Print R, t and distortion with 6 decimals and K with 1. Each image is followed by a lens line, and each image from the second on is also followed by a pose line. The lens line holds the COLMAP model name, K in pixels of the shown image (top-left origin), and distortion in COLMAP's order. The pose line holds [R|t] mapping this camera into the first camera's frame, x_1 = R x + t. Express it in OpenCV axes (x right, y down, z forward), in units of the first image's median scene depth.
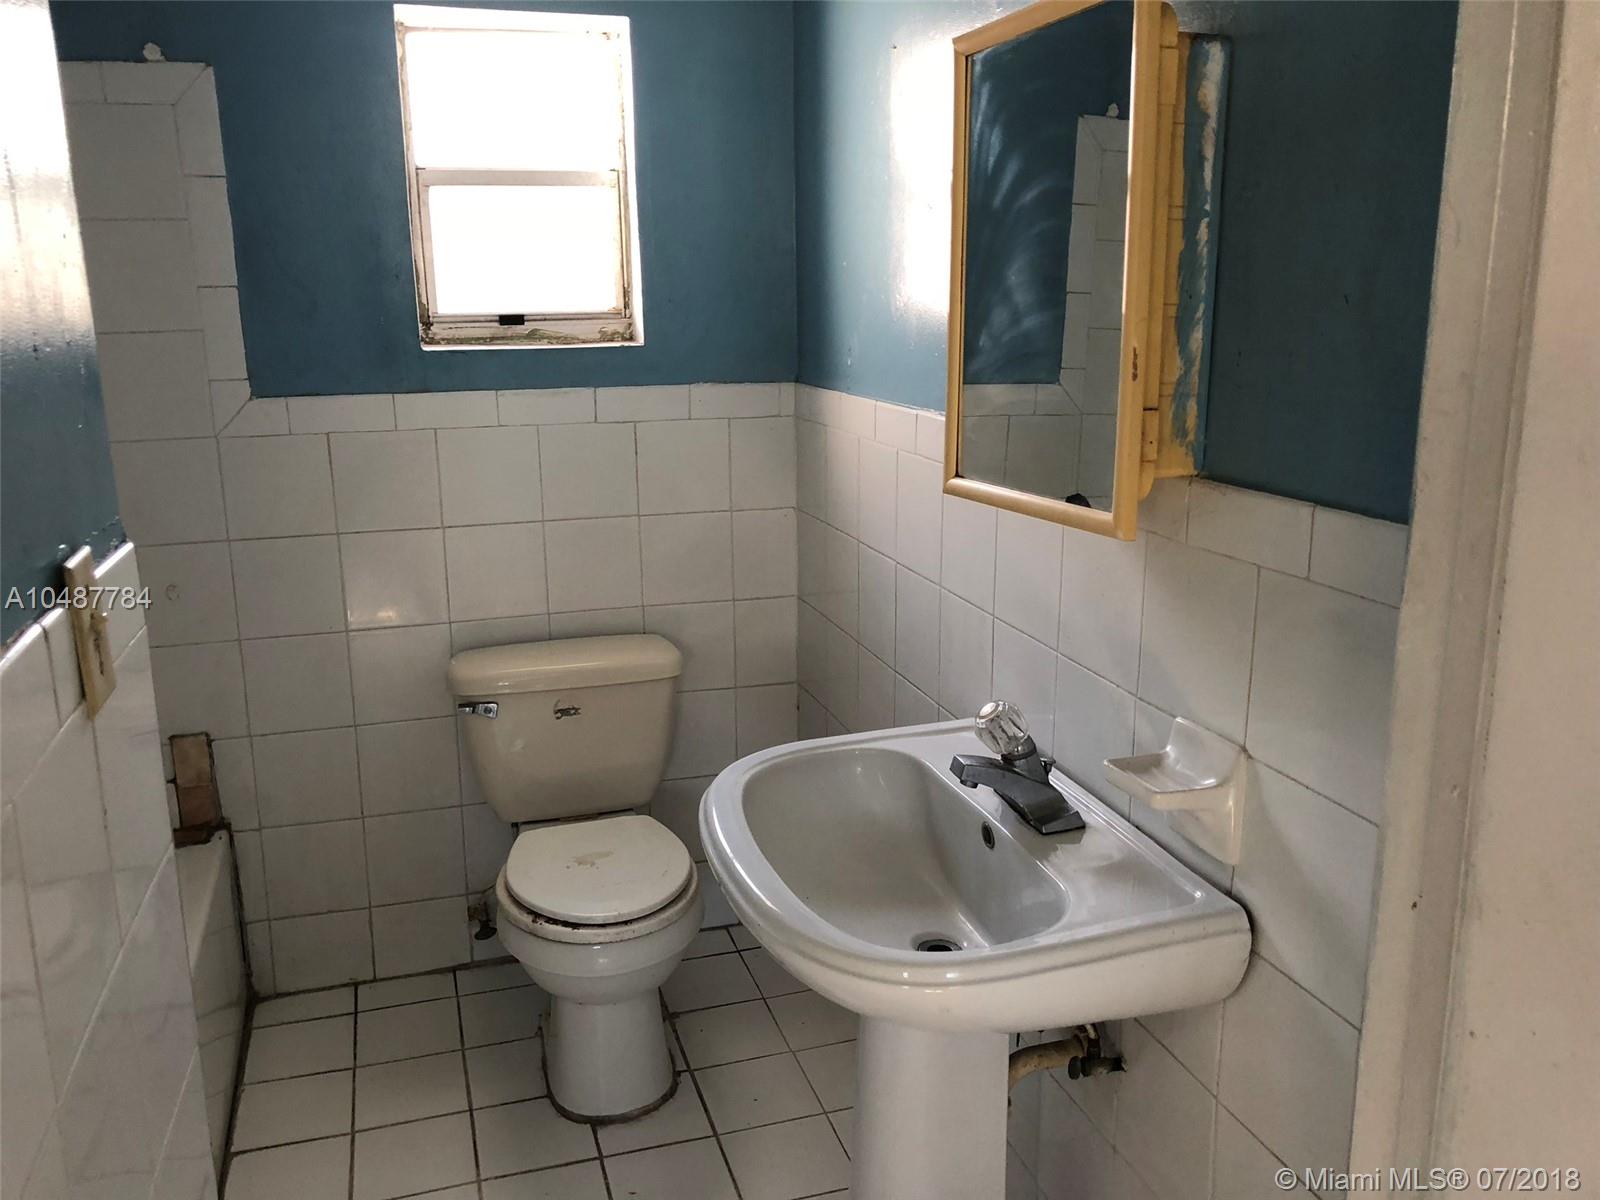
lens RADIAL K [[1300.2, 0, 788.0], [0, 1300.2, 592.1], [0, 0, 1]] dist [0.051456, -0.052272]
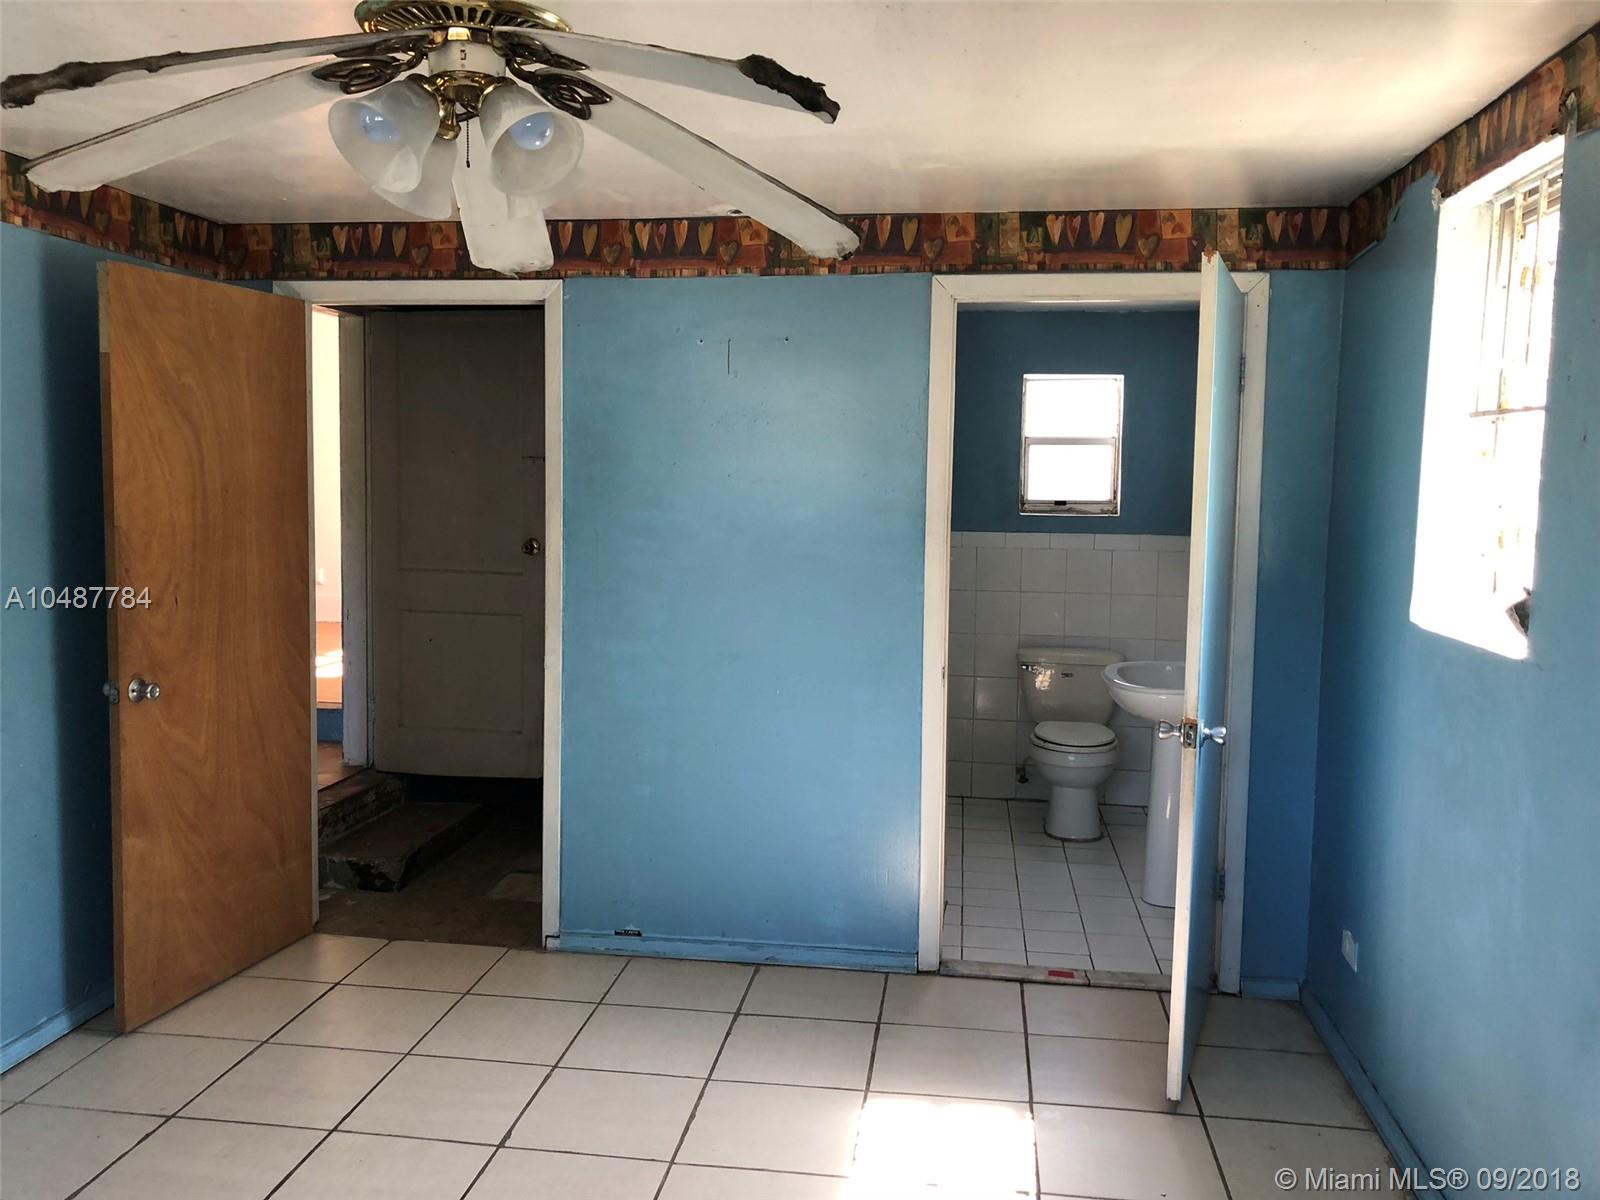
lens RADIAL K [[1300.2, 0, 798.2], [0, 1300.2, 588.9], [0, 0, 1]] dist [0.051456, -0.052272]
pose [[0.910955, 0.059327, -0.408217, 0.295997], [-0.115188, 0.986823, -0.113631, 0.239621], [0.396097, 0.150534, 0.905785, -1.166536]]
